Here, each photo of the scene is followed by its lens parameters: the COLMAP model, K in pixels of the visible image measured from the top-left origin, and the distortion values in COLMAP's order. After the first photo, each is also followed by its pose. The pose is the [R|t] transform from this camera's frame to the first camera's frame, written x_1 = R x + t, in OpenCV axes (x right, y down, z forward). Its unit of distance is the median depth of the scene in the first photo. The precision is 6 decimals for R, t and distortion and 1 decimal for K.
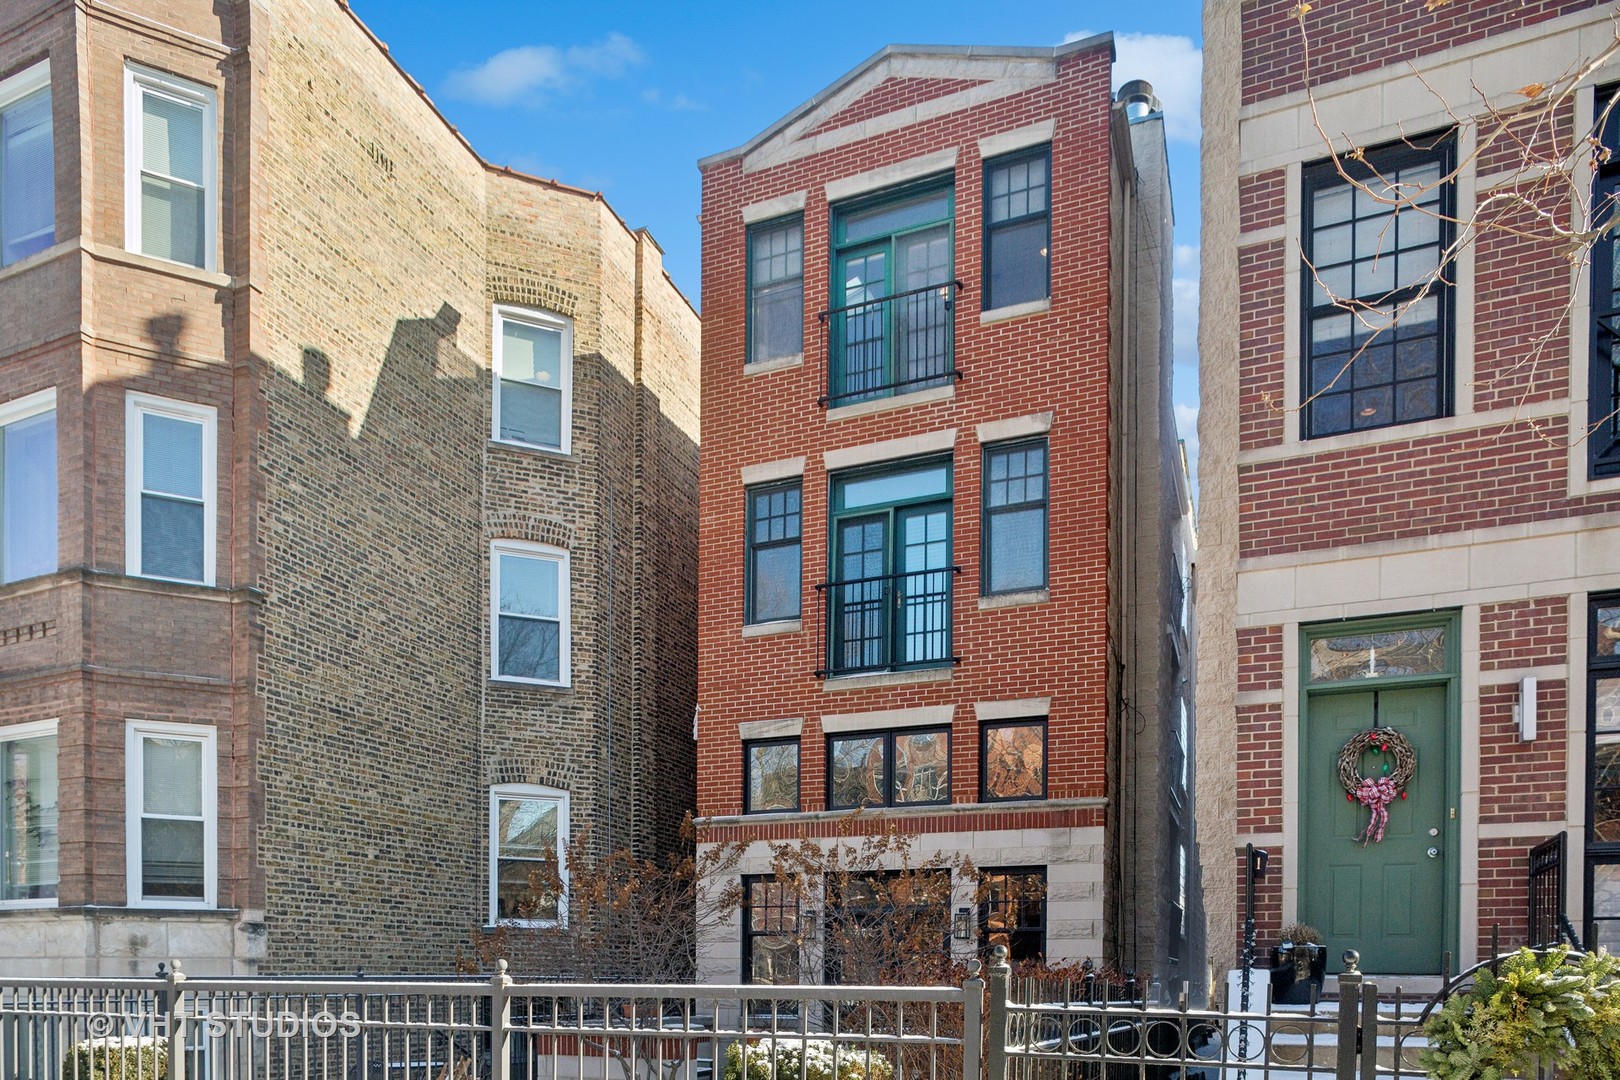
lens RADIAL K [[1235.7, 0, 808.1], [0, 1235.7, 497.9], [0, 0, 1]] dist [-0.047648, 0.062889]
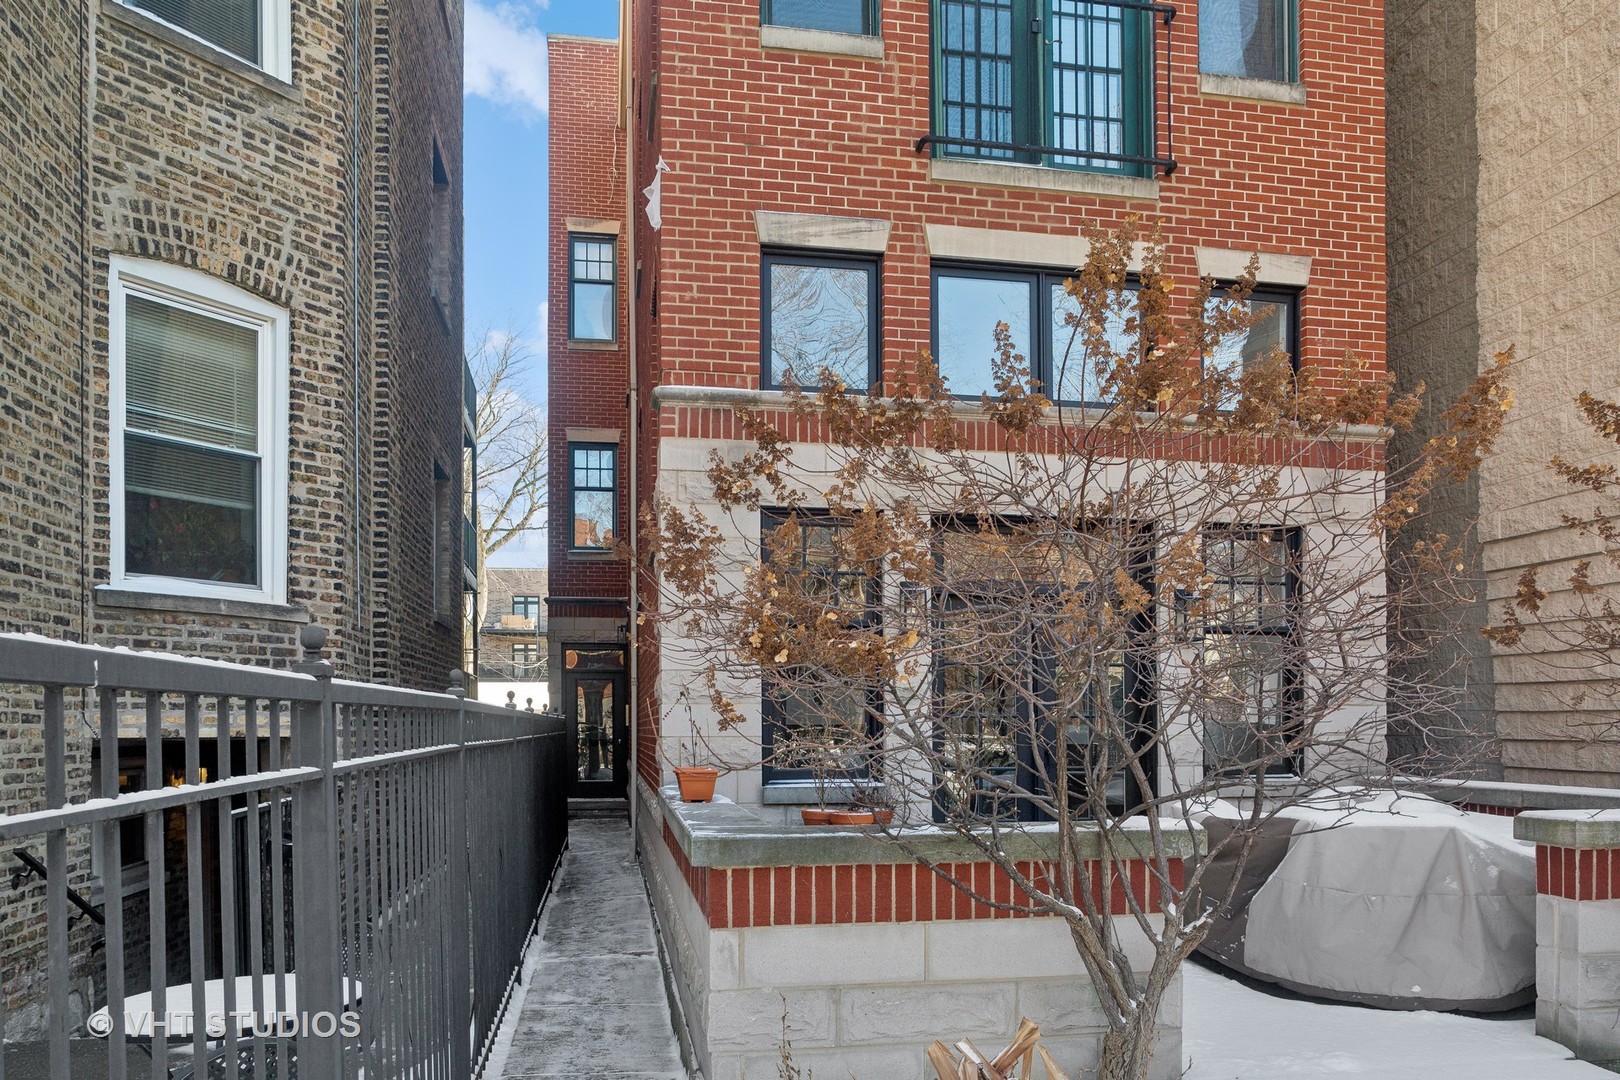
lens RADIAL K [[1235.7, 0, 808.1], [0, 1235.7, 497.9], [0, 0, 1]] dist [-0.047648, 0.062889]
pose [[0.830188, 0.094706, 0.549380, -0.290488], [-0.196513, 0.971924, 0.129410, 0.222038], [-0.521699, -0.215395, 0.825491, 0.552216]]
